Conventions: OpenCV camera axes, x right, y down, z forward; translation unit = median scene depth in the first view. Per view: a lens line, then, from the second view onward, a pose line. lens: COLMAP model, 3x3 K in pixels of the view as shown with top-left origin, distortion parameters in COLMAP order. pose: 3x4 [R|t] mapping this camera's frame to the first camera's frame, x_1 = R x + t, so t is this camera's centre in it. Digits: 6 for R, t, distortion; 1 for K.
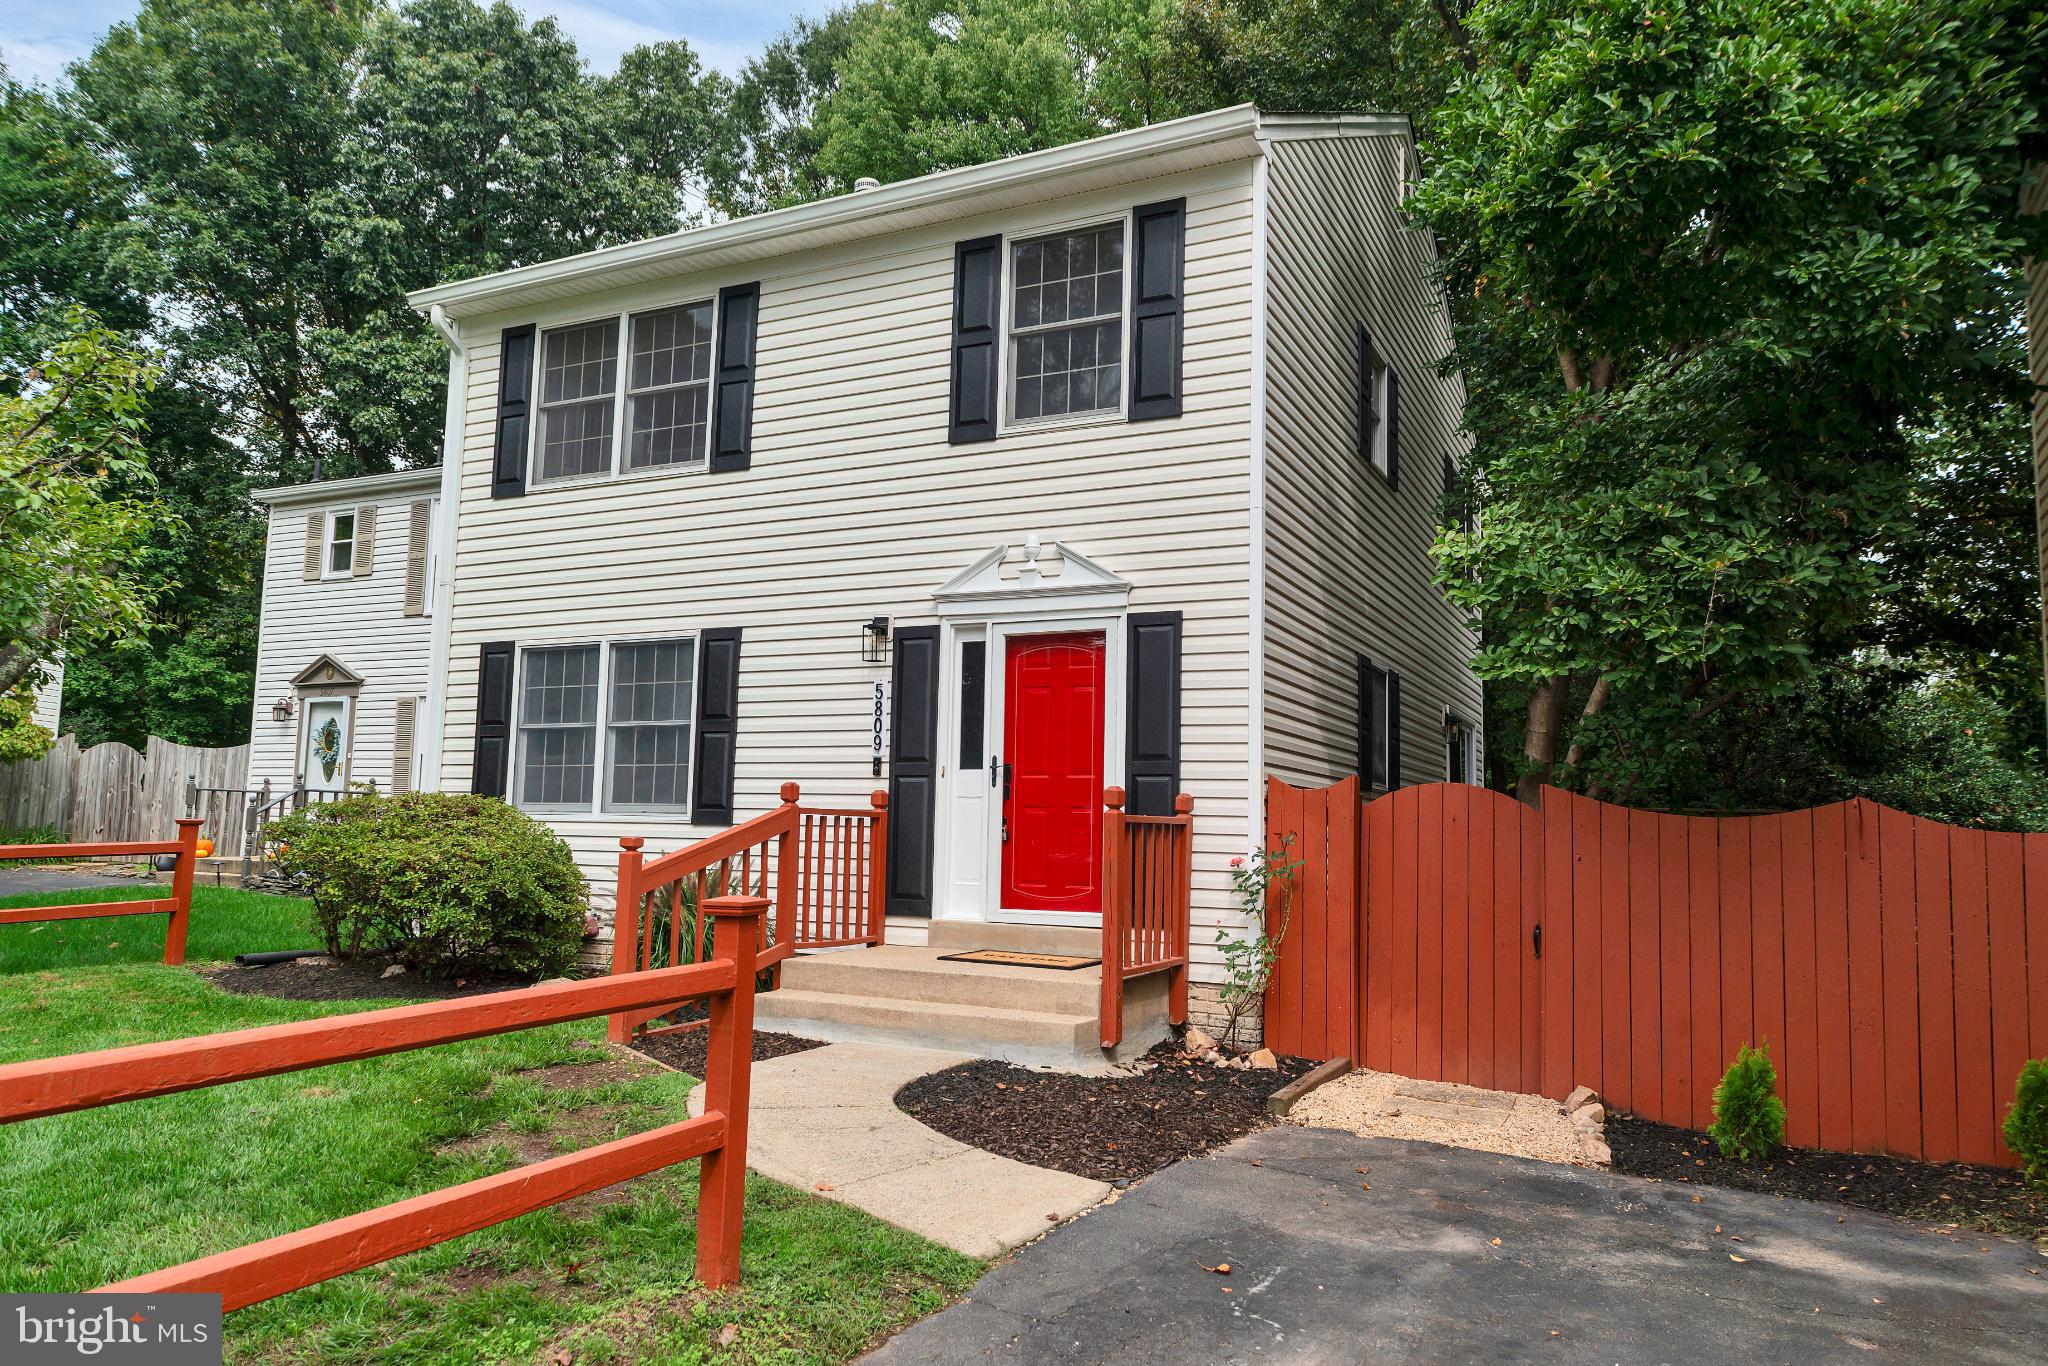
lens RADIAL K [[1390.6, 0, 1024.0], [0, 1390.6, 683.0], [0, 0, 1]] dist [0.002123, 0.000292]
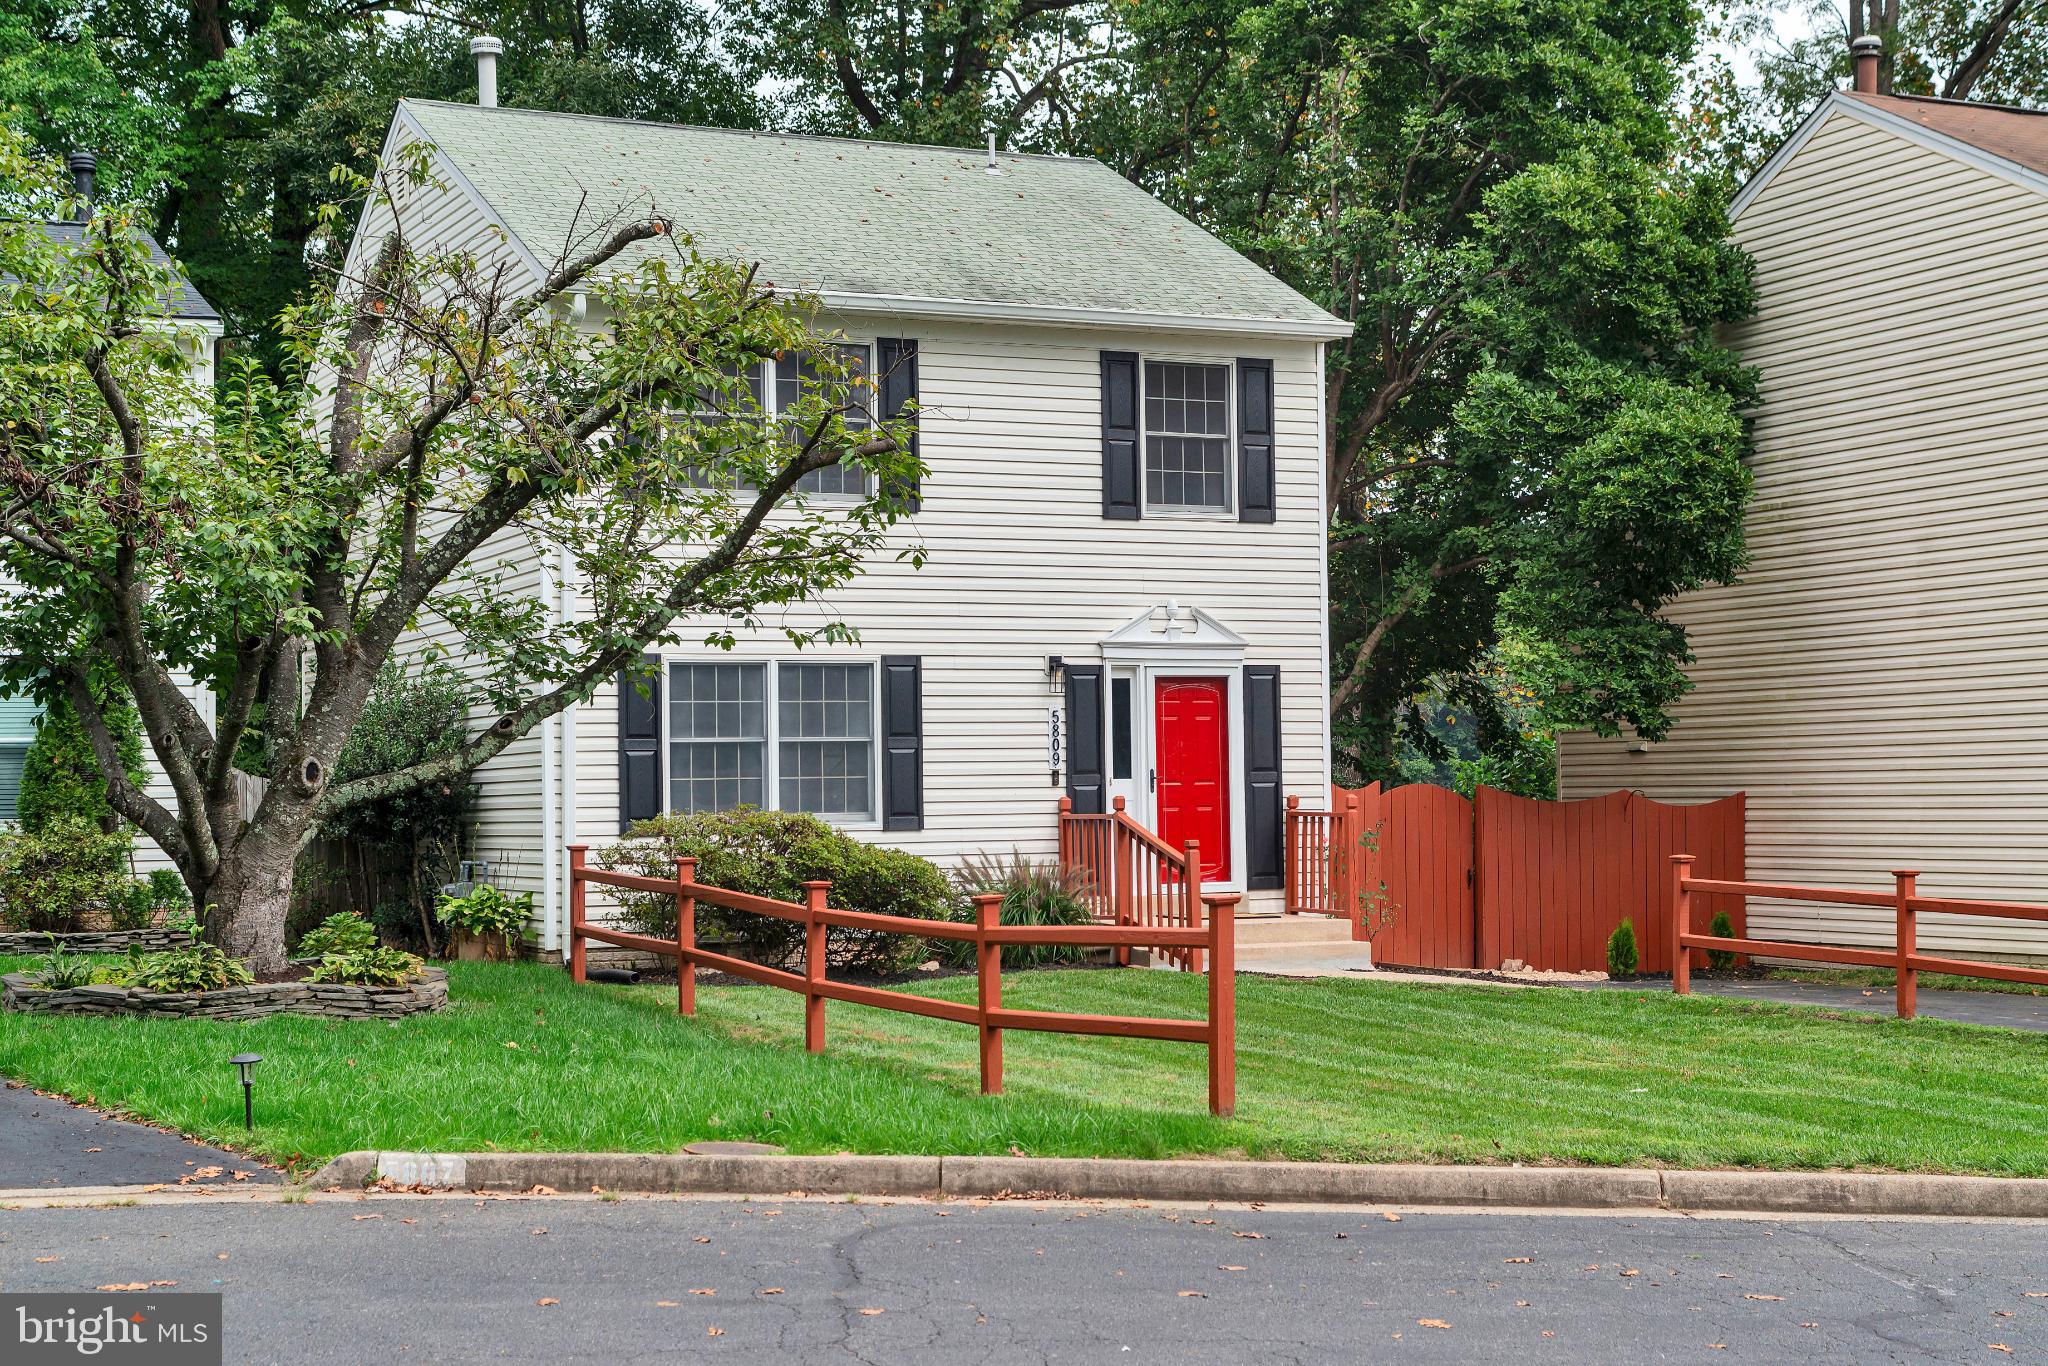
lens RADIAL K [[3040.8, 0, 1024.0], [0, 3040.8, 683.0], [0, 0, 1]] dist [-0.003153, -0.003798]
pose [[0.619249, 0.004201, 0.785183, -2.266471], [-0.053462, 0.997891, 0.036825, -0.122856], [-0.783372, -0.064782, 0.618168, -0.643847]]
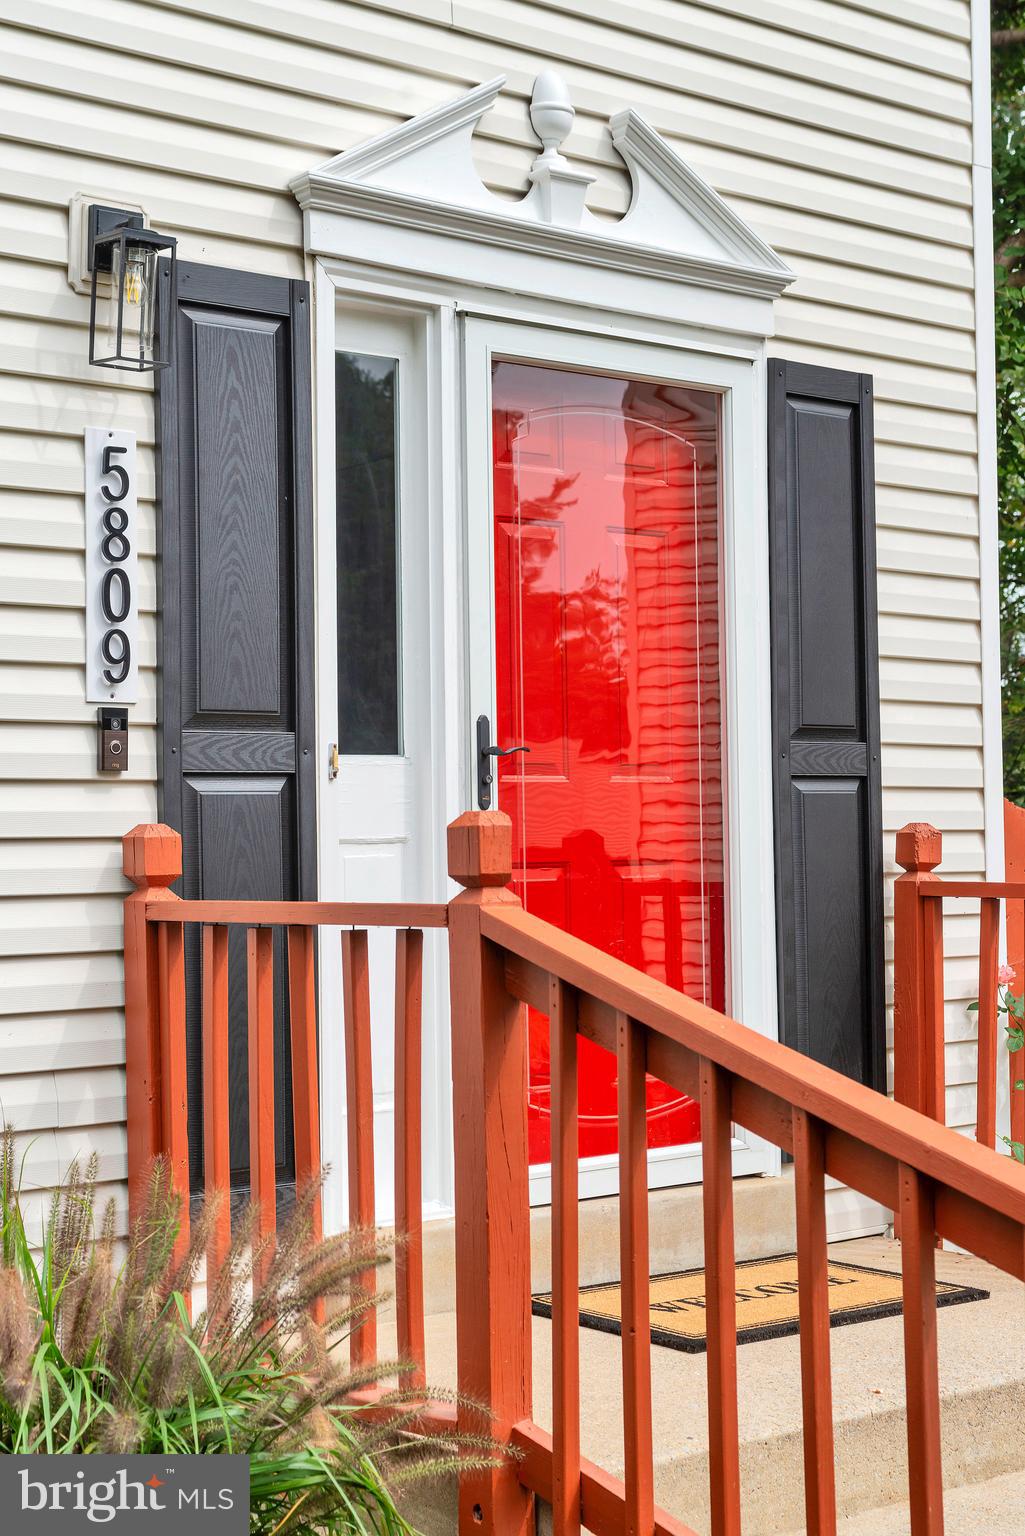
lens RADIAL K [[2370.1, 0, 512.5], [0, 2370.1, 768.0], [0, 0, 1]] dist [-0.016947, -0.019238]
pose [[0.410652, 0.010374, 0.911733, -0.515784], [-0.065491, 0.997688, 0.018146, 0.052379], [-0.909437, -0.067162, 0.410382, 0.740453]]
